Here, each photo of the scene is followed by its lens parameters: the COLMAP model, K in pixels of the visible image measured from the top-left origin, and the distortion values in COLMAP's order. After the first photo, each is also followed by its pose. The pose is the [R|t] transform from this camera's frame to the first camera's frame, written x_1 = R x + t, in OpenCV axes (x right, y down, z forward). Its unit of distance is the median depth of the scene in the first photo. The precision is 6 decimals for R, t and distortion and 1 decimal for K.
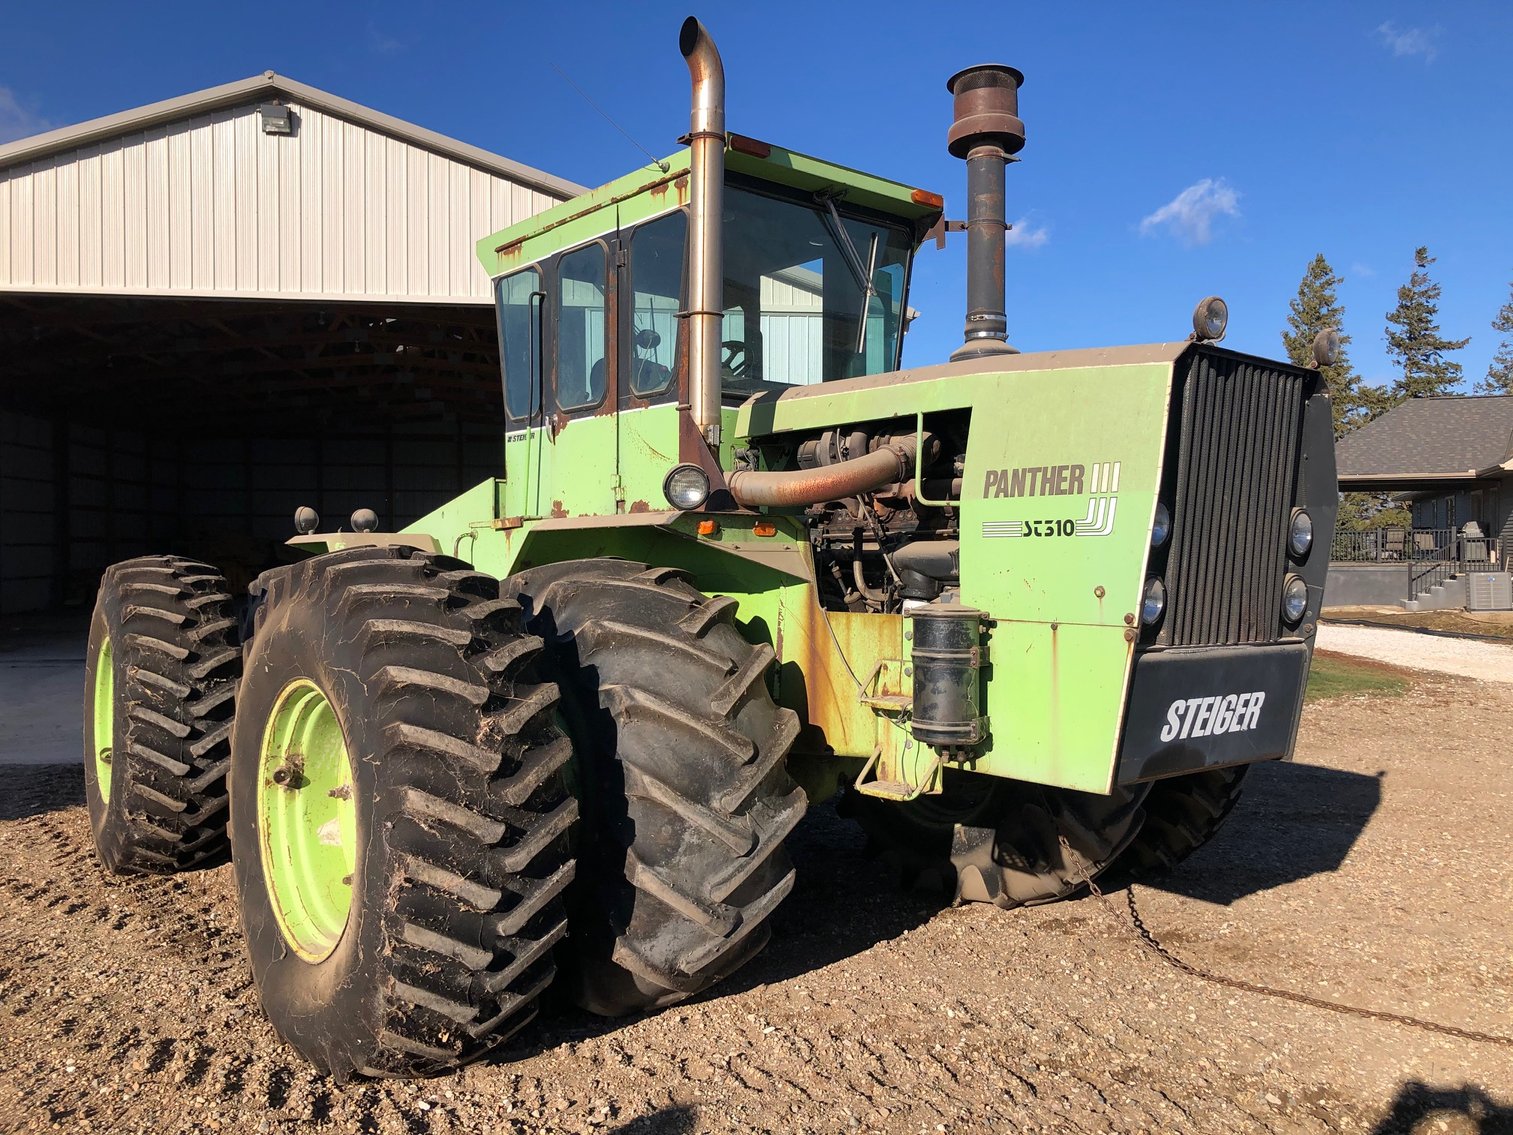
lens RADIAL K [[1227.8, 0, 756.5], [0, 1227.8, 567.5], [0, 0, 1]] dist [0.072629, -0.004185]
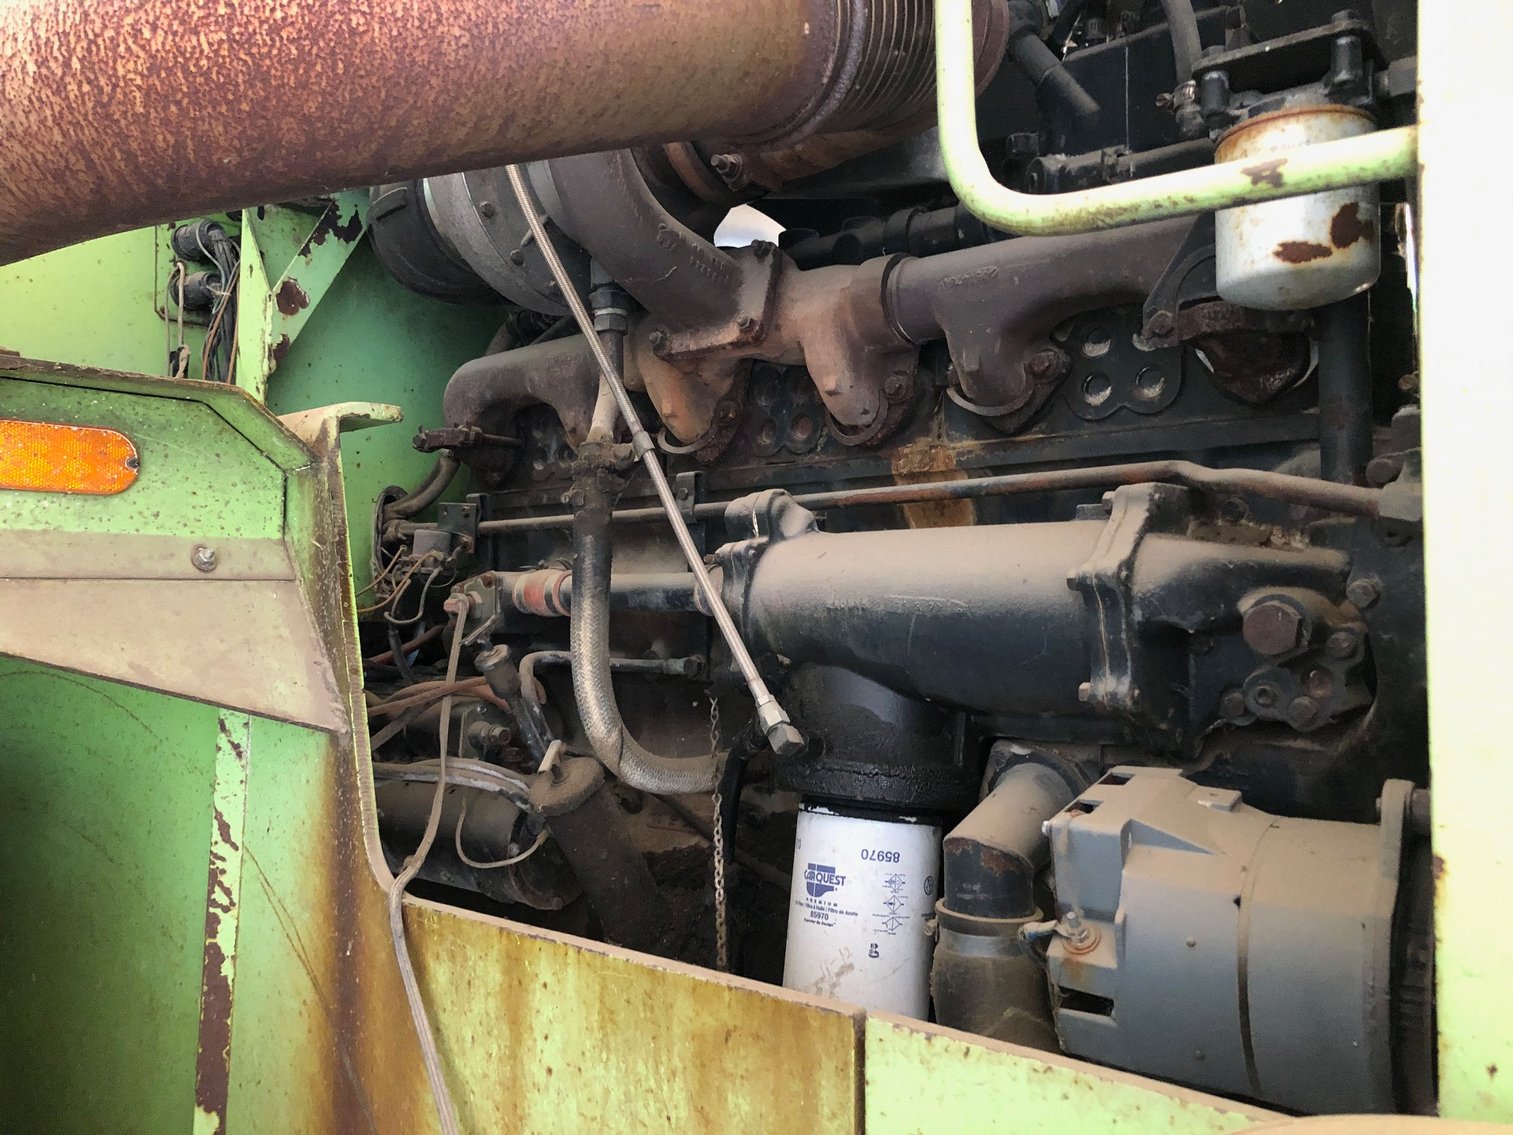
lens RADIAL K [[1227.8, 0, 756.5], [0, 1227.8, 567.5], [0, 0, 1]] dist [0.072629, -0.004185]
pose [[0.984508, -0.000941, 0.175338, 0.053557], [0.005514, 0.999657, -0.025593, -0.006867], [-0.175254, 0.026163, 0.984176, 0.566067]]
